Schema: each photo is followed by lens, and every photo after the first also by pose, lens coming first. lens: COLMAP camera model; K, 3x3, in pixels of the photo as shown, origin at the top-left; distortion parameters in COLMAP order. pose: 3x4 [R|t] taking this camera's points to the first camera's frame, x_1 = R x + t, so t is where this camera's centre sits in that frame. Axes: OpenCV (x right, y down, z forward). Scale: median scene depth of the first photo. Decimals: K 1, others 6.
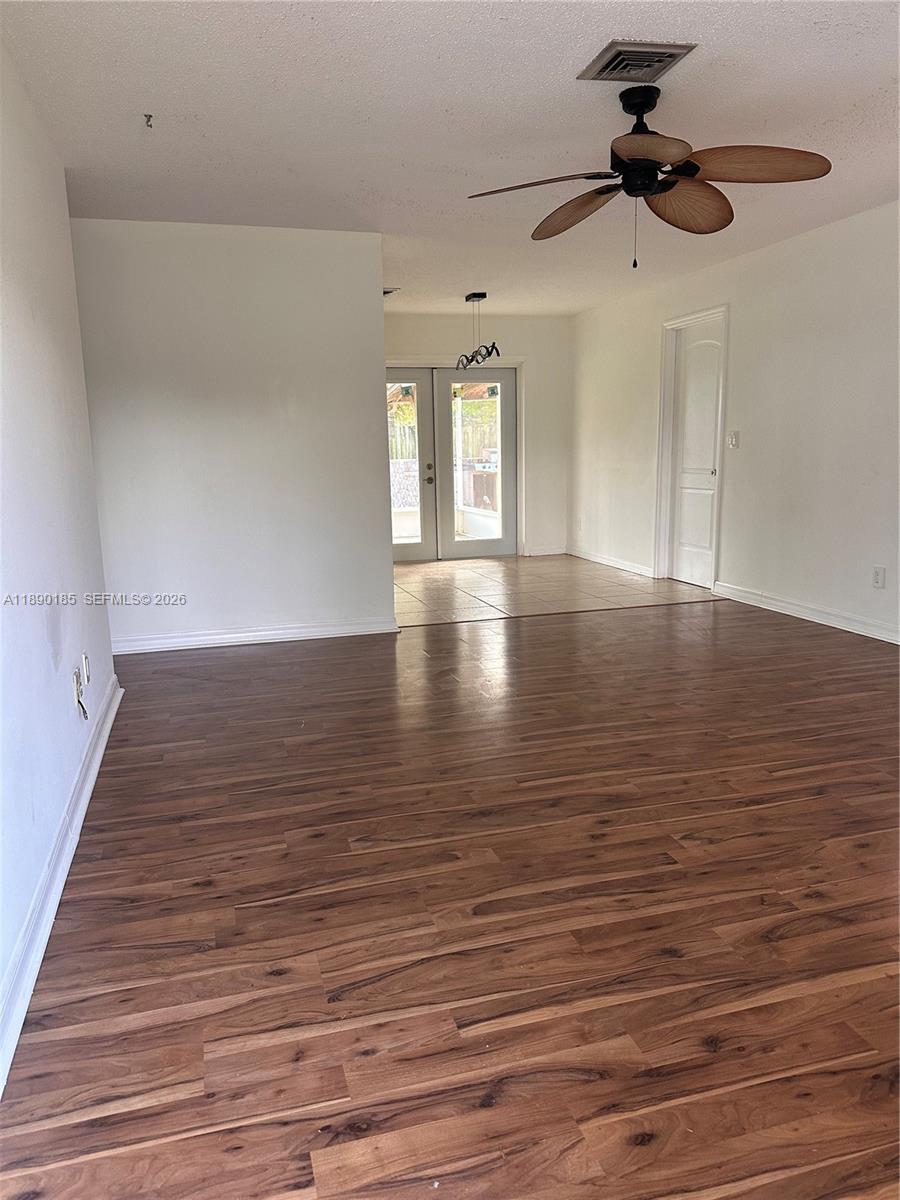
lens RADIAL K [[840.3, 0, 451.1], [0, 840.3, 607.4], [0, 0, 1]] dist [0.100319, -0.115136]
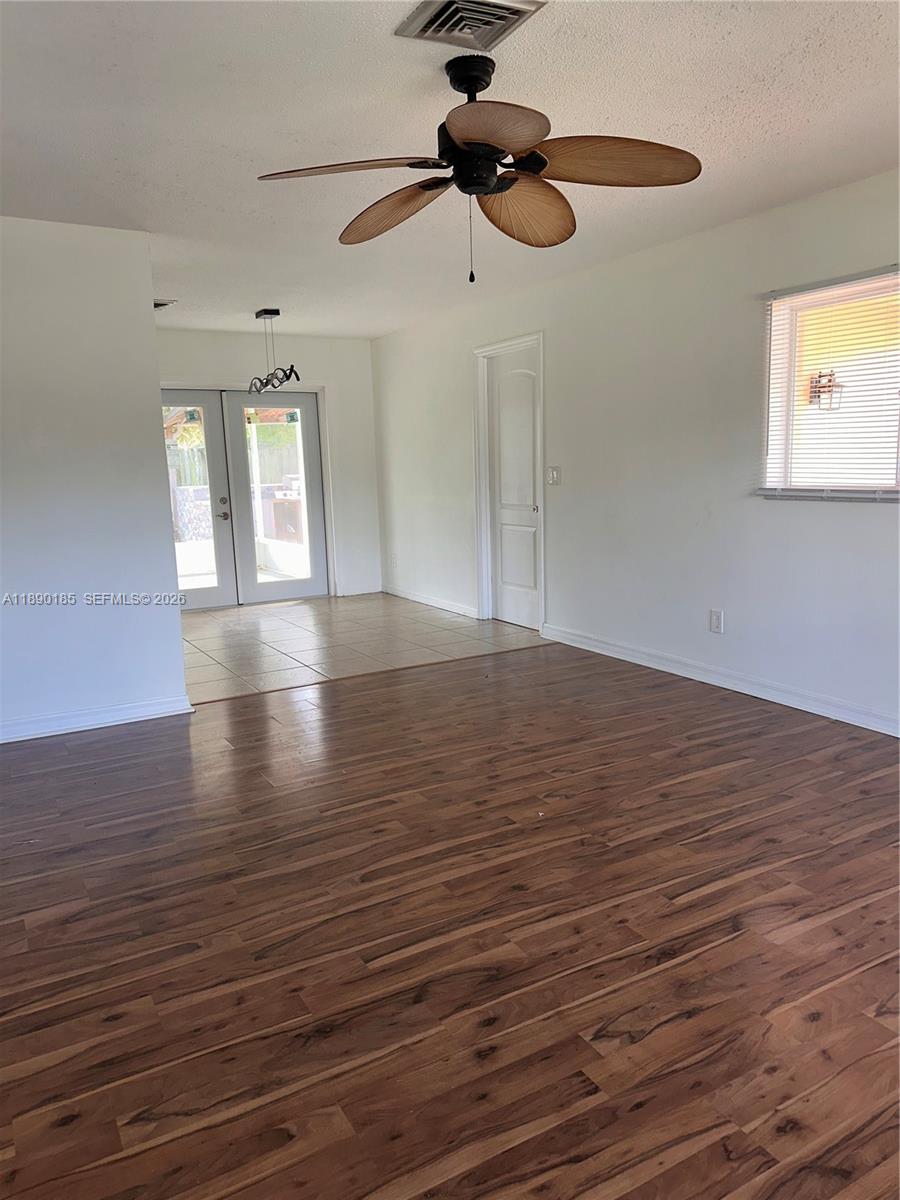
lens RADIAL K [[840.3, 0, 451.1], [0, 840.3, 607.4], [0, 0, 1]] dist [0.100319, -0.115136]
pose [[0.972622, -0.045685, 0.227857, -0.002877], [0.050918, 0.998556, -0.017137, -0.070176], [-0.226745, 0.028270, 0.973544, 0.208451]]
